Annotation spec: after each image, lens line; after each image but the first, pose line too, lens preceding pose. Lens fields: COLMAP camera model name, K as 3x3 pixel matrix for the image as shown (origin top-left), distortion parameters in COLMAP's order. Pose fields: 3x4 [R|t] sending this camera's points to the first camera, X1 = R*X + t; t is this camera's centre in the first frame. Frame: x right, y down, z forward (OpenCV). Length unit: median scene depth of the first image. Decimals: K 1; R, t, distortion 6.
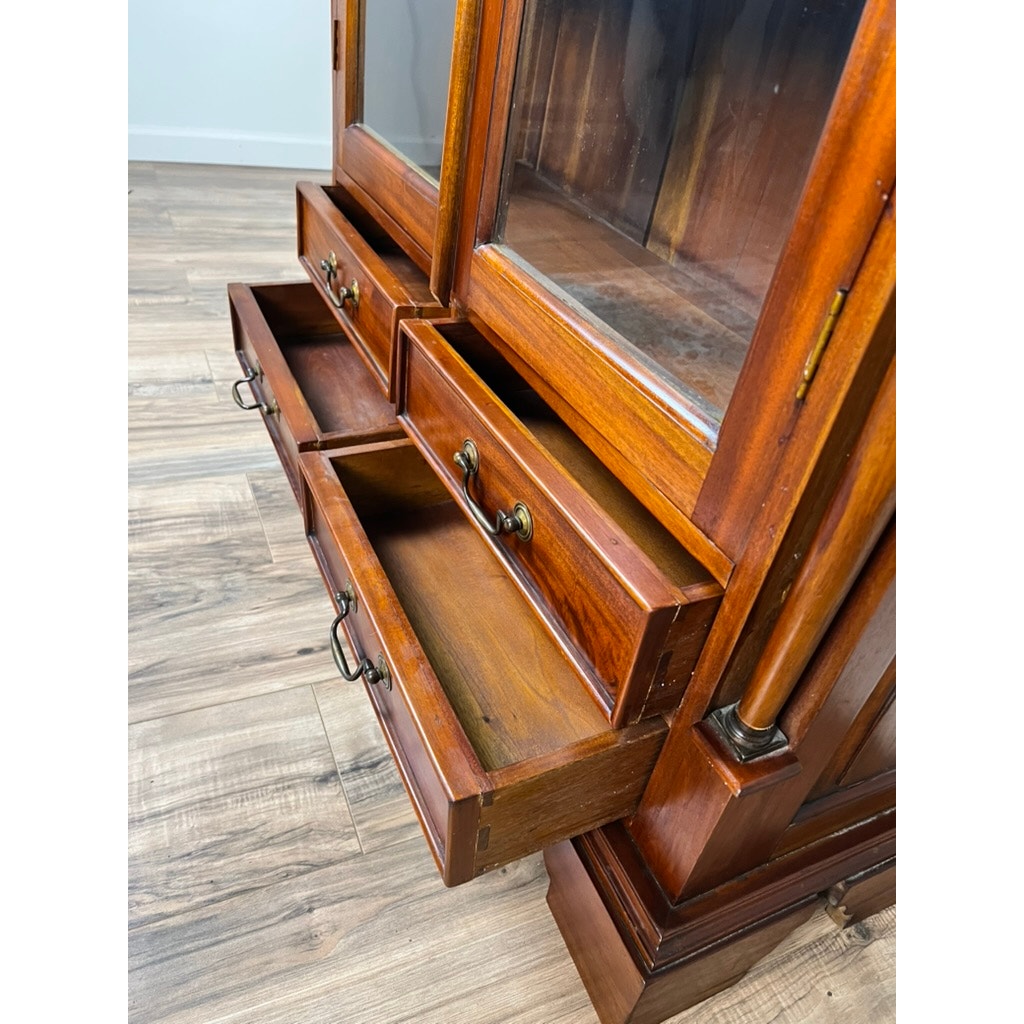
lens RADIAL K [[785.8, 0, 508.3], [0, 785.8, 511.7], [0, 0, 1]] dist [0.037351, -0.057395]
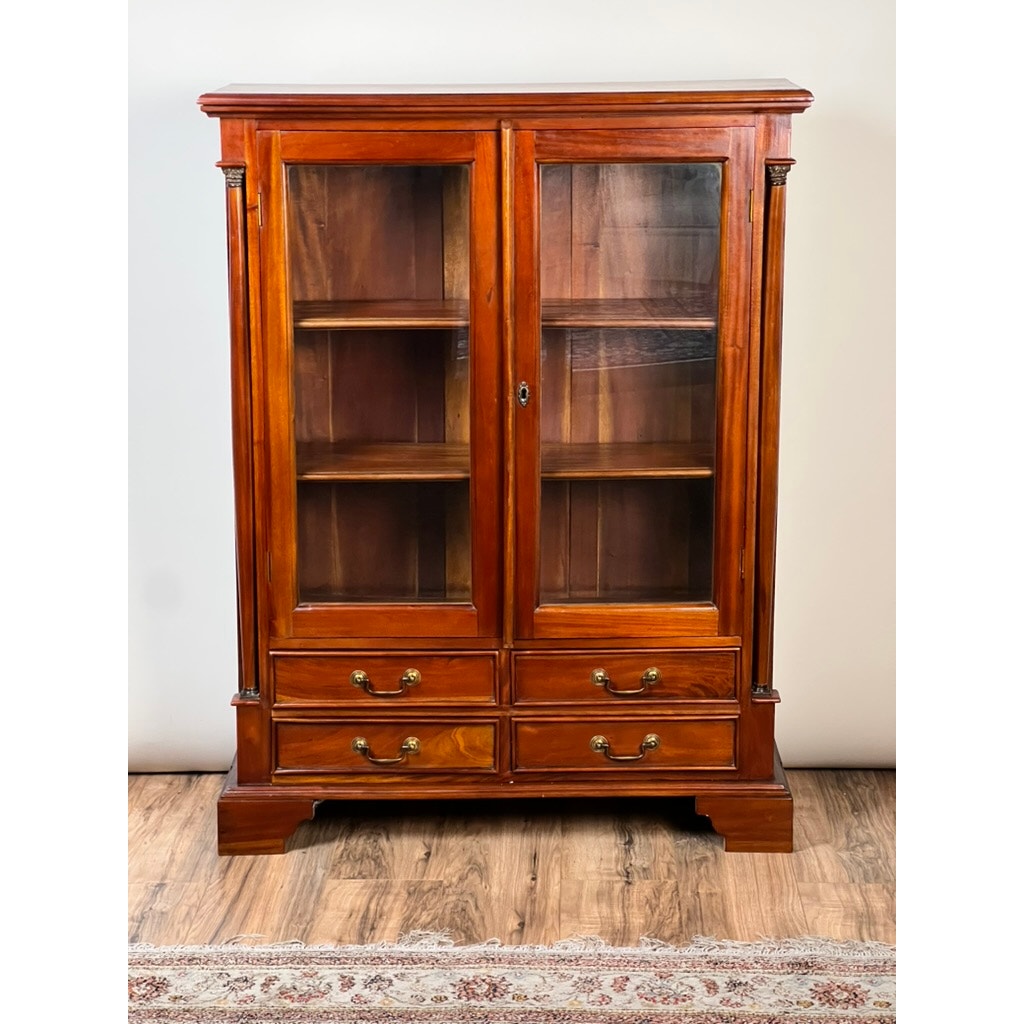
lens RADIAL K [[2337.1, 0, 512.0], [0, 2337.1, 512.0], [0, 0, 1]] dist [0.005371, 3.433261]
pose [[0.426381, -0.339262, 0.838511, -4.502295], [0.583455, 0.811528, 0.031659, -0.674767], [-0.691216, 0.475735, 0.543965, -2.130315]]
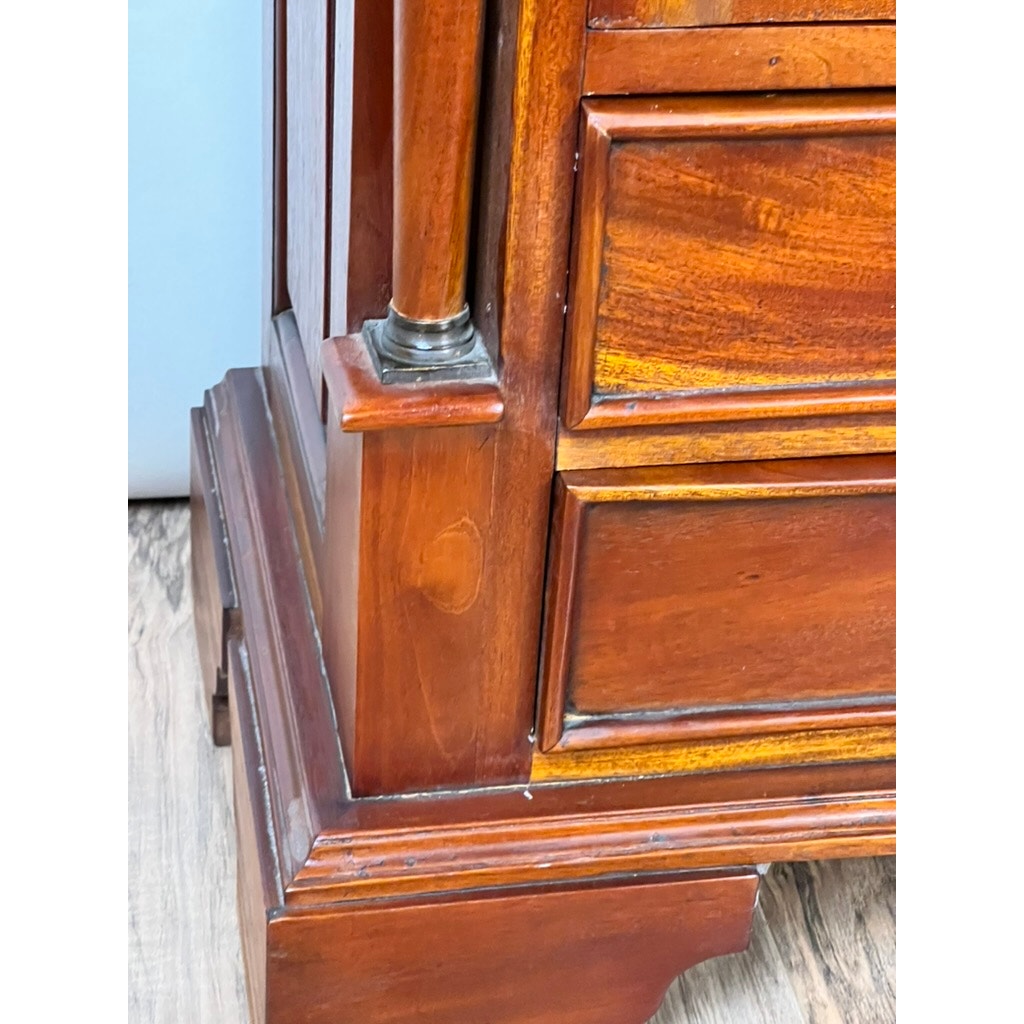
lens RADIAL K [[2337.1, 0, 512.0], [0, 2337.1, 512.0], [0, 0, 1]] dist [0.005371, 3.433261]
pose [[0.250641, -0.608366, 0.753040, -1.067432], [0.555463, 0.727459, 0.402820, -0.831351], [-0.792868, 0.317323, 0.520256, 0.974293]]
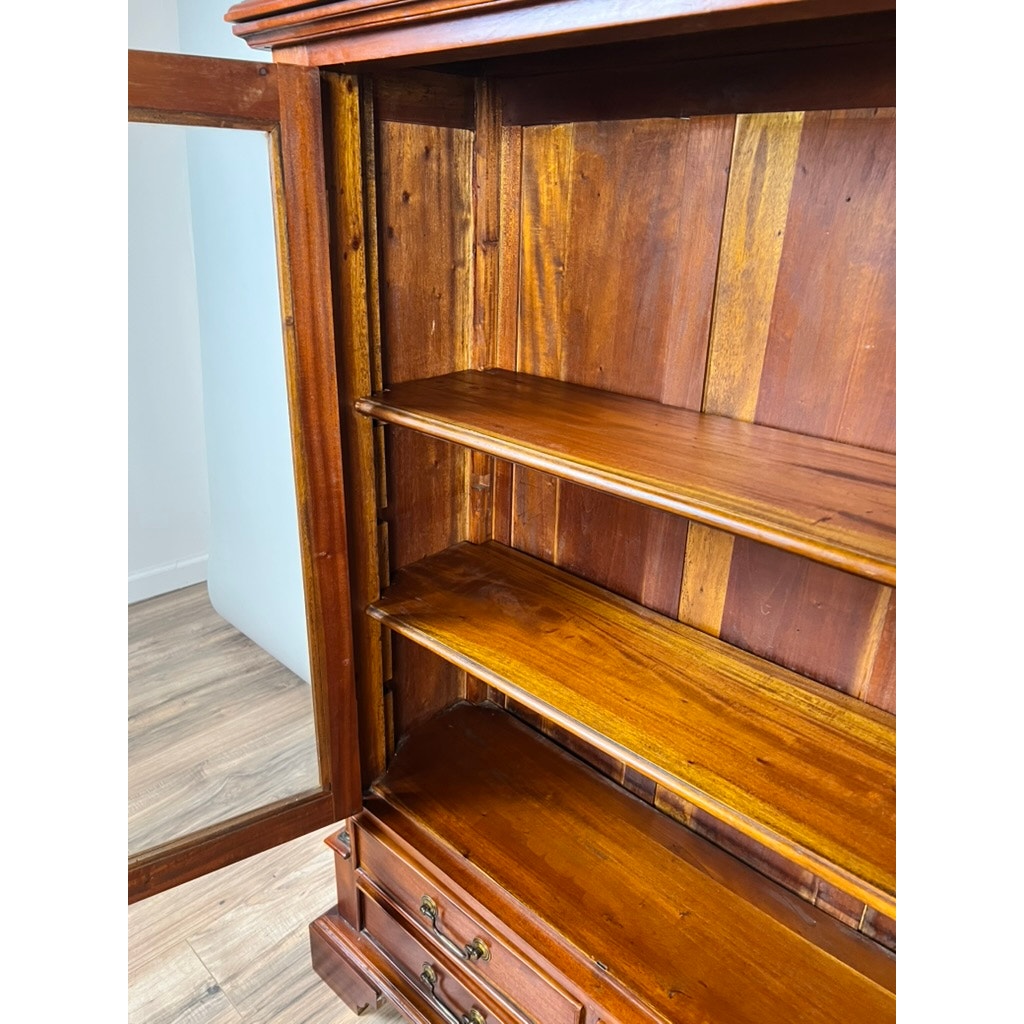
lens RADIAL K [[779.0, 0, 512.8], [0, 779.0, 515.0], [0, 0, 1]] dist [0.032526, -0.040796]
pose [[0.923699, -0.246875, 0.292972, -0.317802], [0.301359, 0.940375, -0.157725, -0.766837], [-0.236565, 0.233980, 0.943022, -0.182983]]
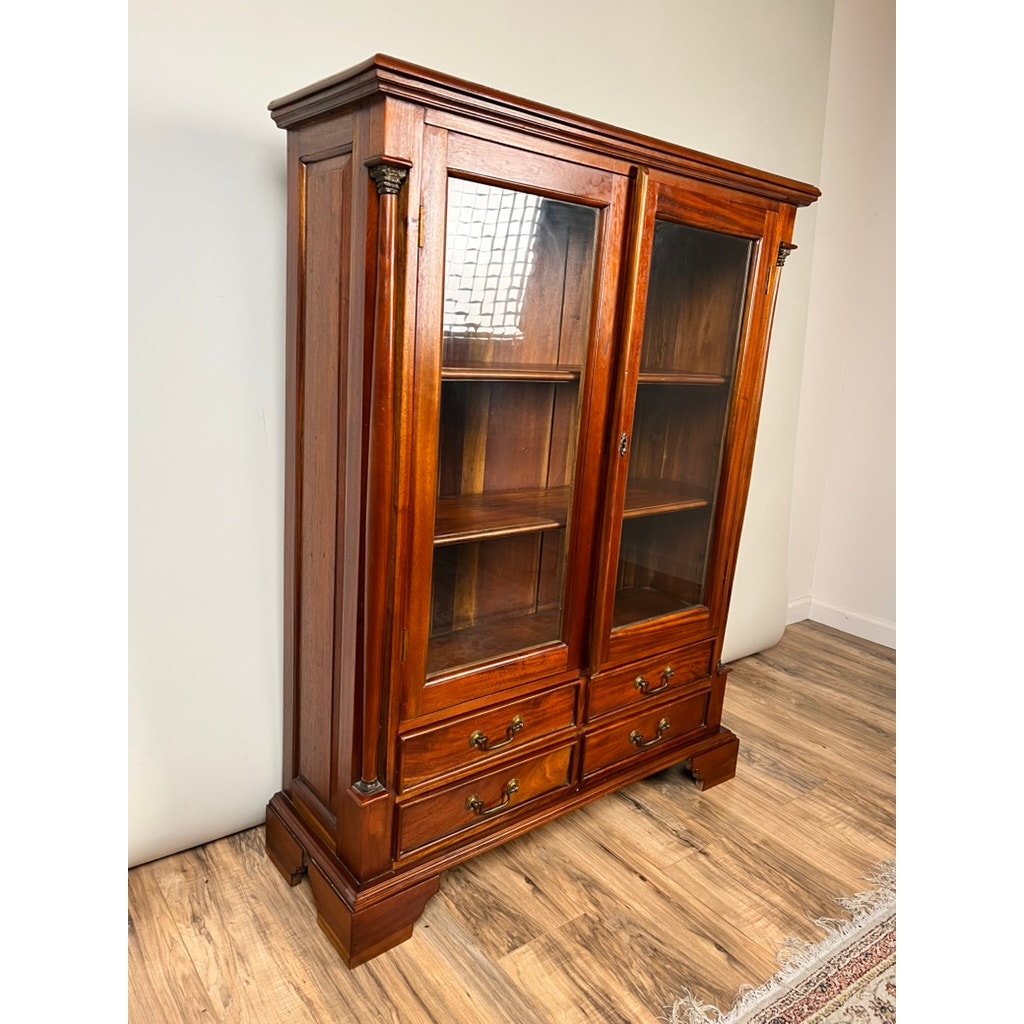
lens RADIAL K [[779.0, 0, 512.8], [0, 779.0, 515.0], [0, 0, 1]] dist [0.032526, -0.040796]
pose [[-0.224086, -0.372299, 0.900655, -1.666168], [0.488896, 0.756516, 0.434356, -1.523746], [-0.843070, 0.537659, 0.012491, 0.891821]]
